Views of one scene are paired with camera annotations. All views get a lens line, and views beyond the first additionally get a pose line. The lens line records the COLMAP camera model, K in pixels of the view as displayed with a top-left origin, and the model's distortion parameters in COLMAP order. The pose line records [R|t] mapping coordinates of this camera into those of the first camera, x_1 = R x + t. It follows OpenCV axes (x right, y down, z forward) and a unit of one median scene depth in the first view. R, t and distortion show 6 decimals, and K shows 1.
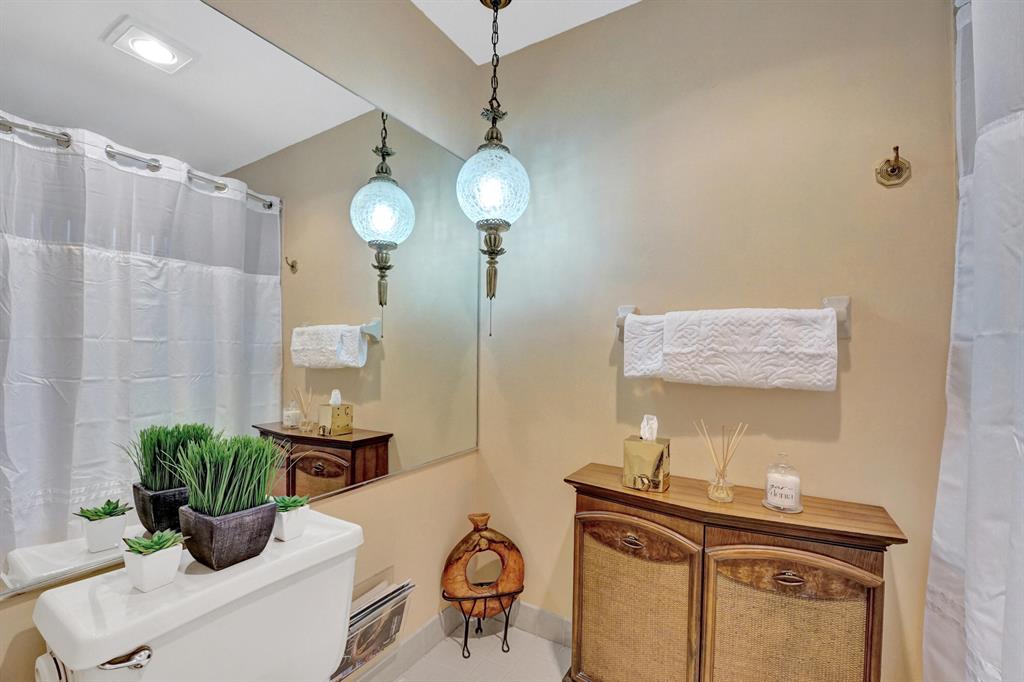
lens RADIAL K [[430.5, 0, 515.7], [0, 430.5, 341.6], [0, 0, 1]] dist [-0.026218, 0.000383]
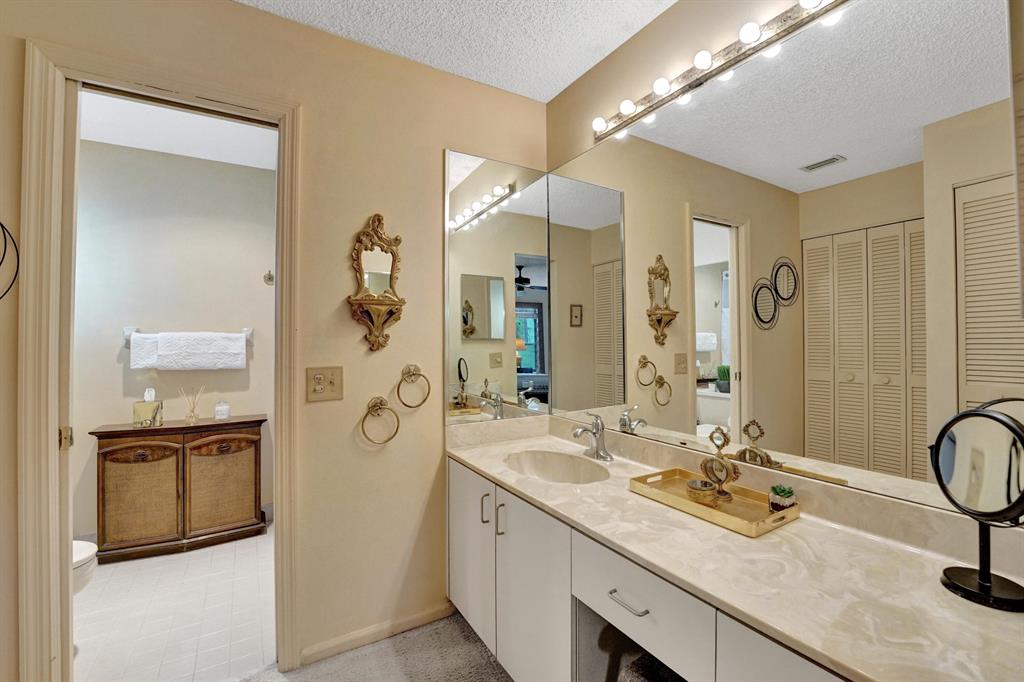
lens RADIAL K [[430.5, 0, 515.7], [0, 430.5, 341.6], [0, 0, 1]] dist [-0.026218, 0.000383]
pose [[0.475225, -0.008822, 0.879820, -0.599082], [-0.001556, 0.999940, 0.010867, -0.059044], [-0.879863, -0.006533, 0.475182, -1.401374]]
